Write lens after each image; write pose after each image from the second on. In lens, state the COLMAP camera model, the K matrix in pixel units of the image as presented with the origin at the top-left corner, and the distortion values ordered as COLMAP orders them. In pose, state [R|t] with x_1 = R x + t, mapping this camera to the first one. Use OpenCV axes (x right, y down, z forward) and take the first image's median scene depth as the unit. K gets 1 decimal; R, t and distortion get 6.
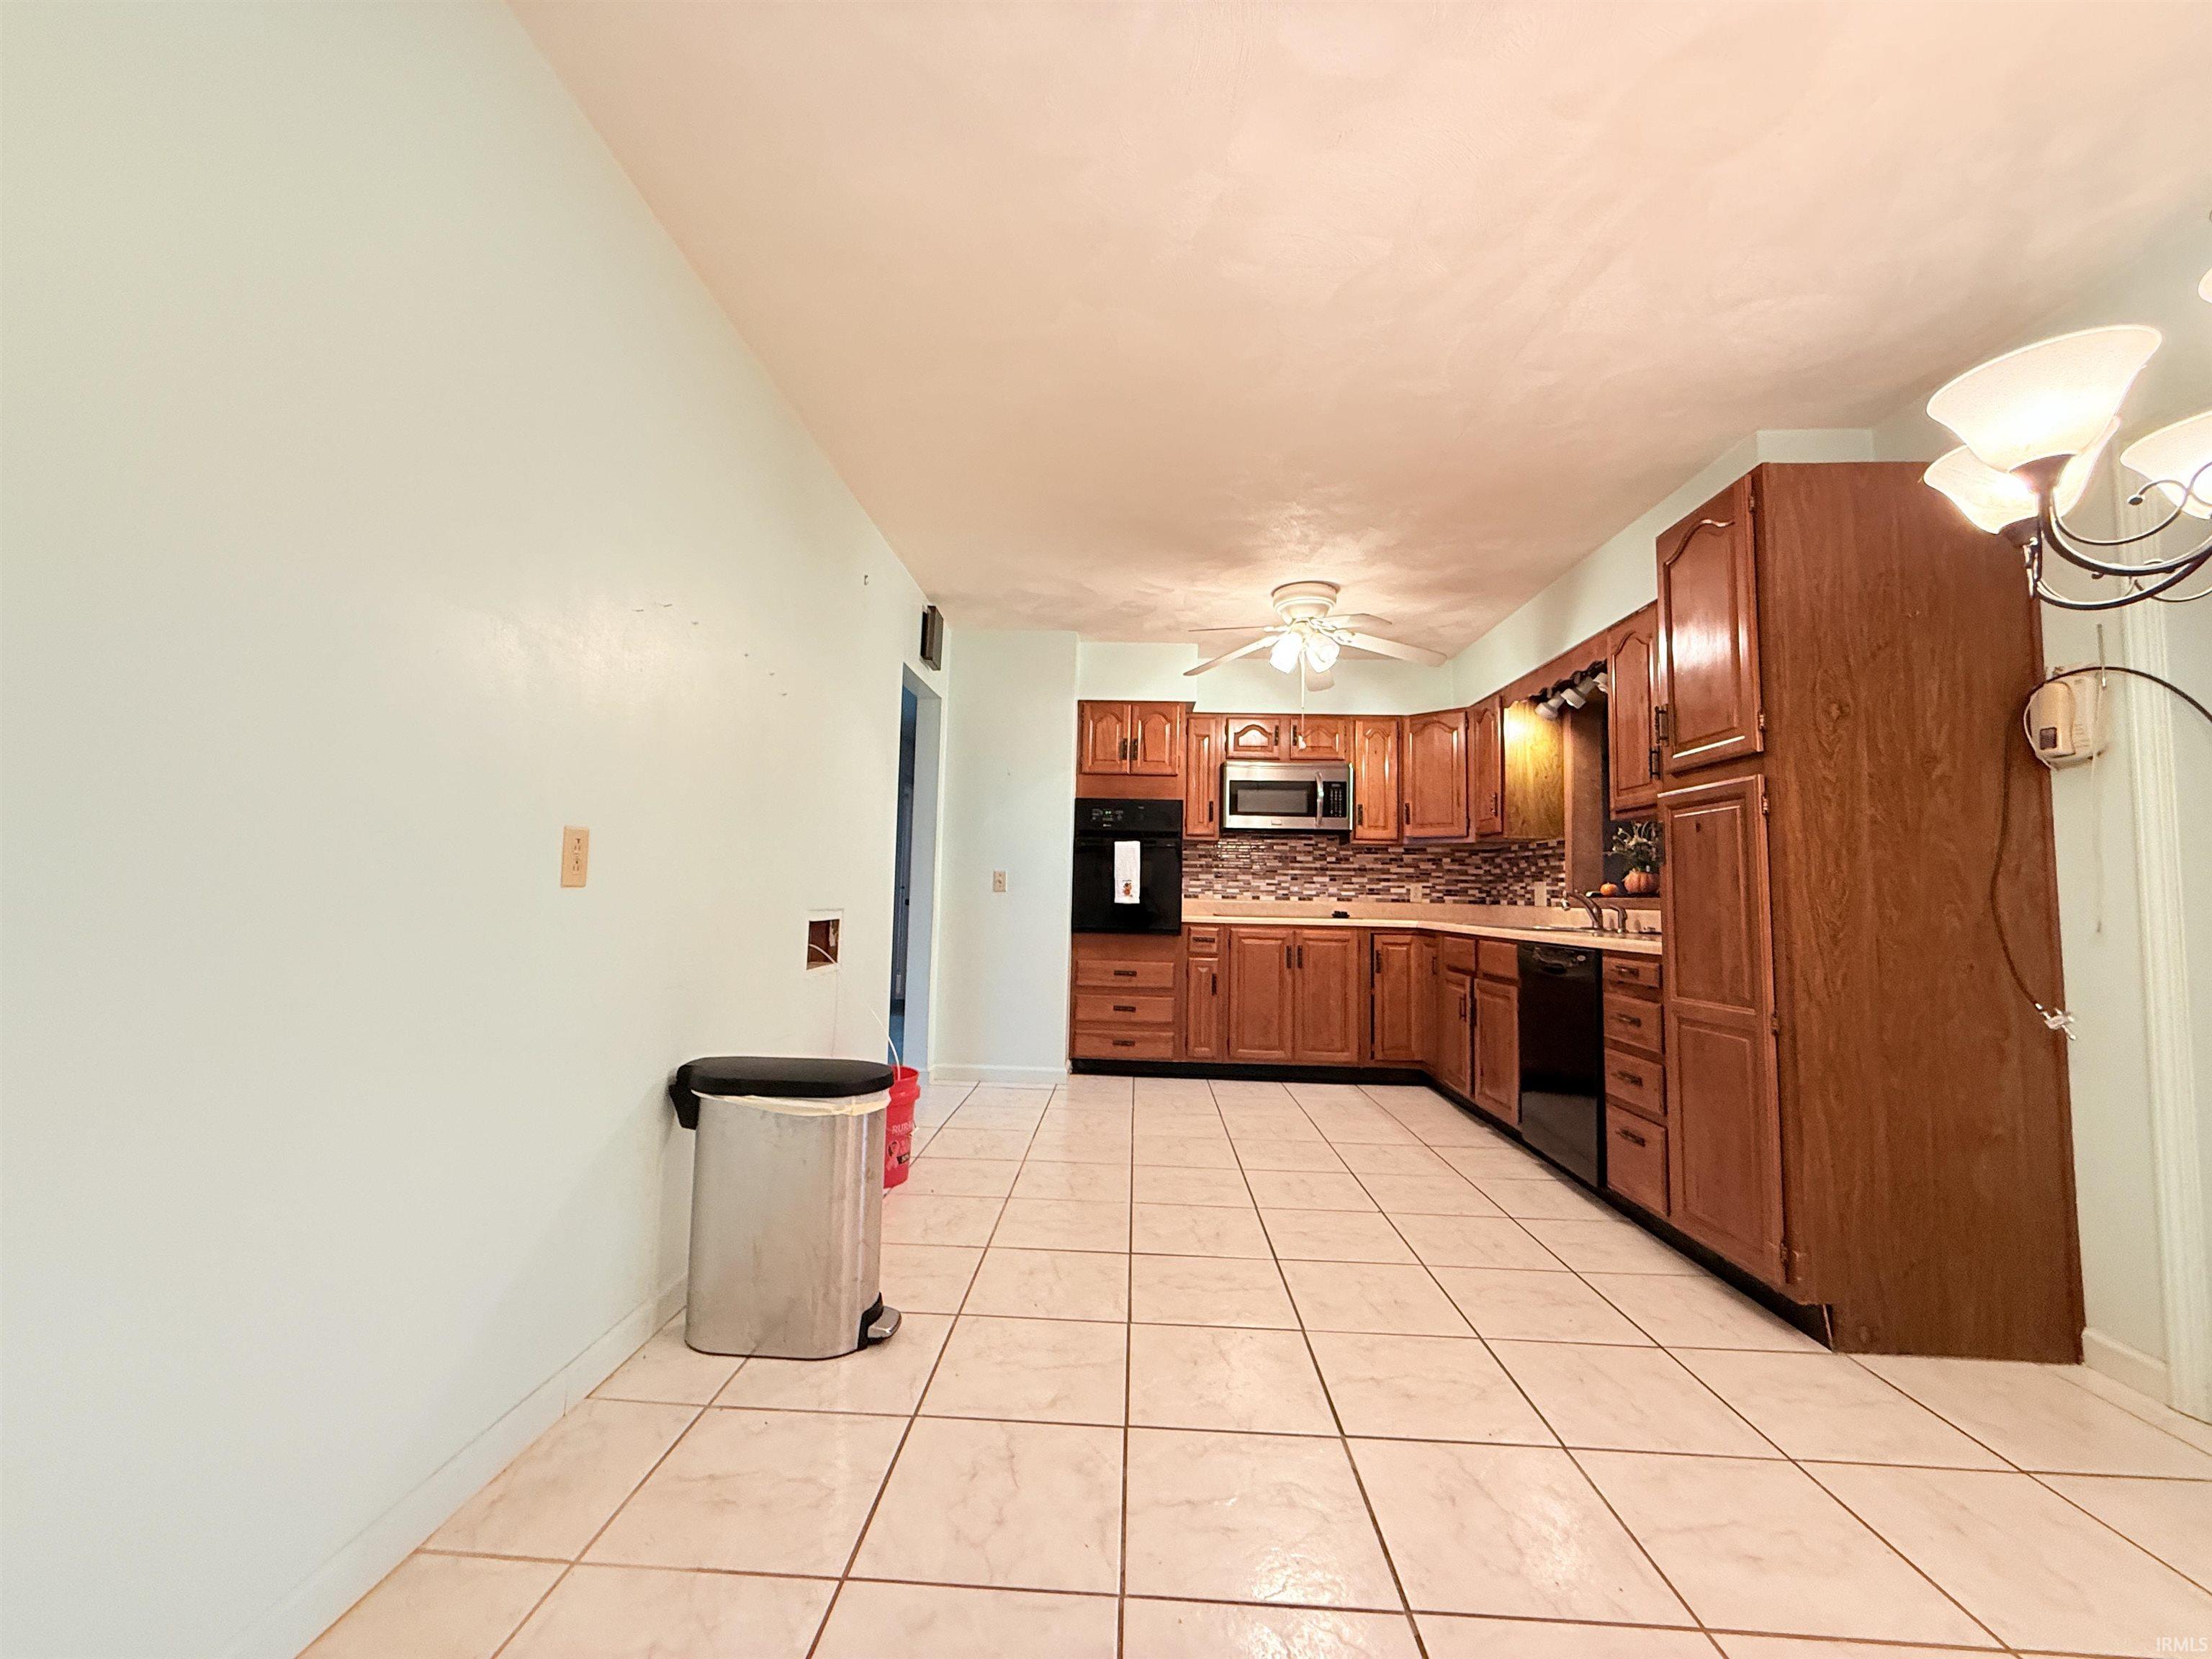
lens RADIAL K [[879.3, 0, 1092.8], [0, 879.3, 829.7], [0, 0, 1]] dist [0.000753, -0.000147]
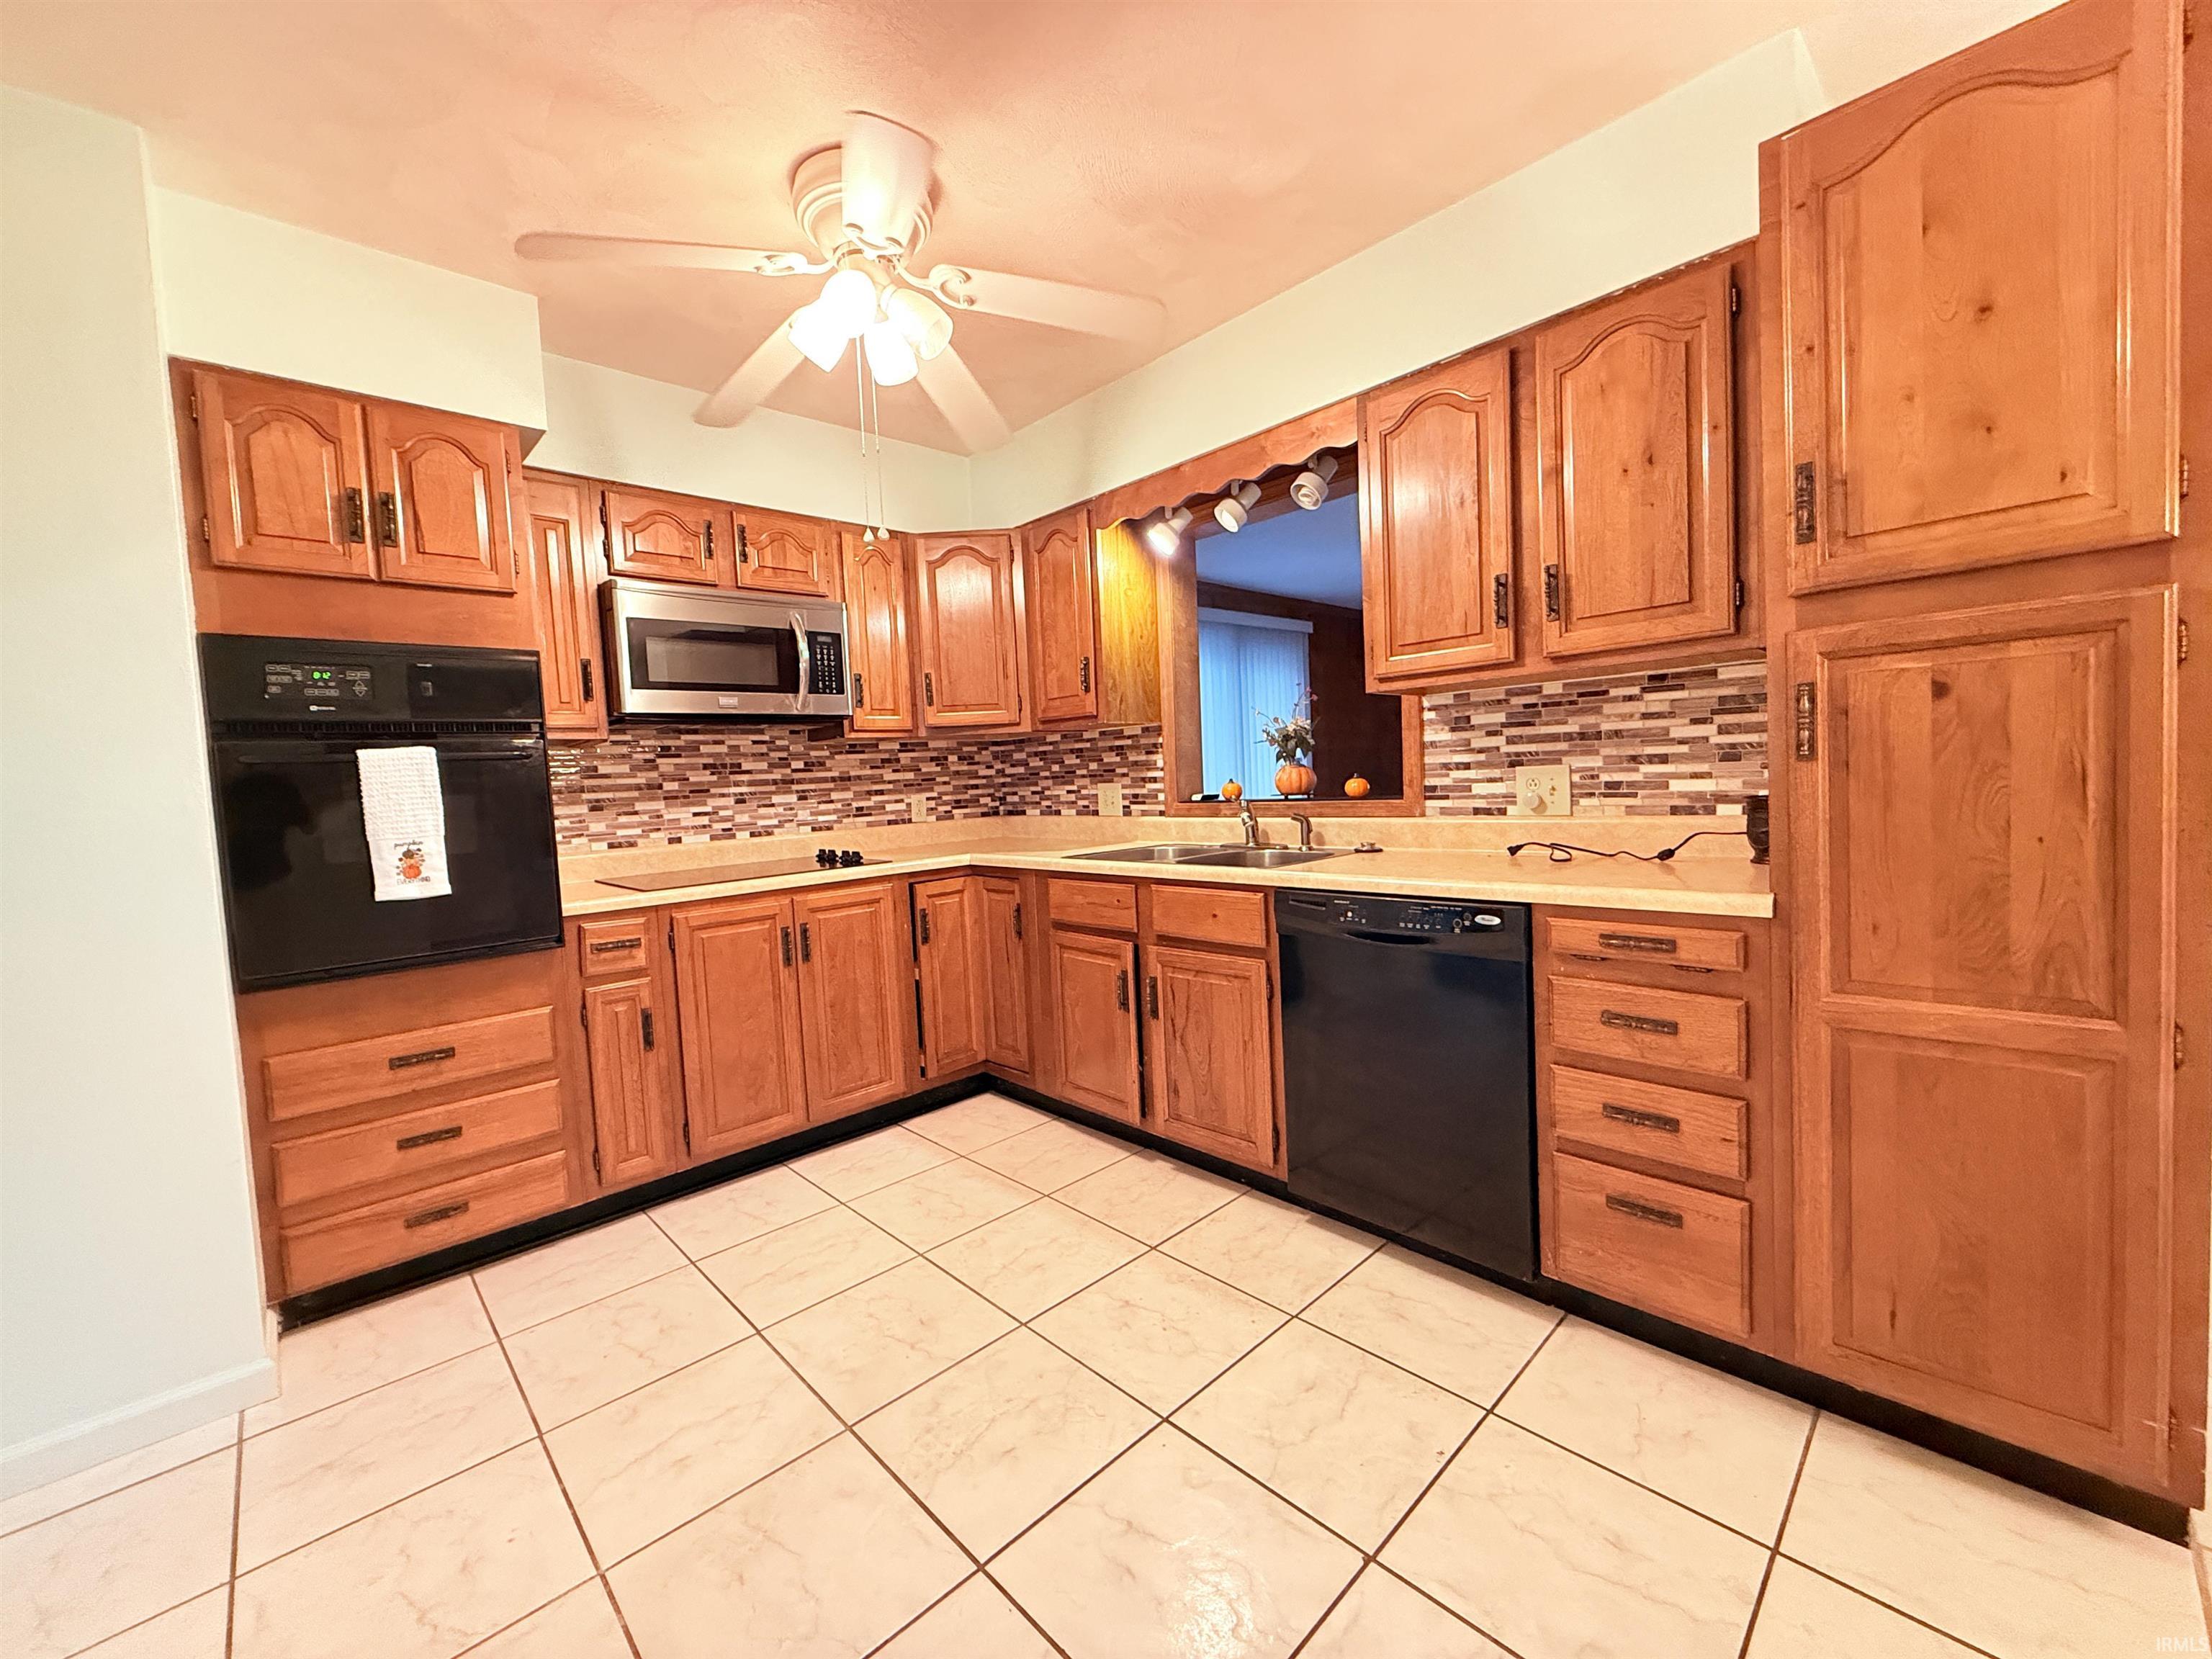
lens RADIAL K [[879.3, 0, 1092.8], [0, 879.3, 829.7], [0, 0, 1]] dist [0.000753, -0.000147]
pose [[0.693911, -0.100931, 0.712952, -0.030128], [0.013123, 0.991736, 0.127625, 0.003305], [-0.719942, -0.079204, 0.689500, 0.473361]]
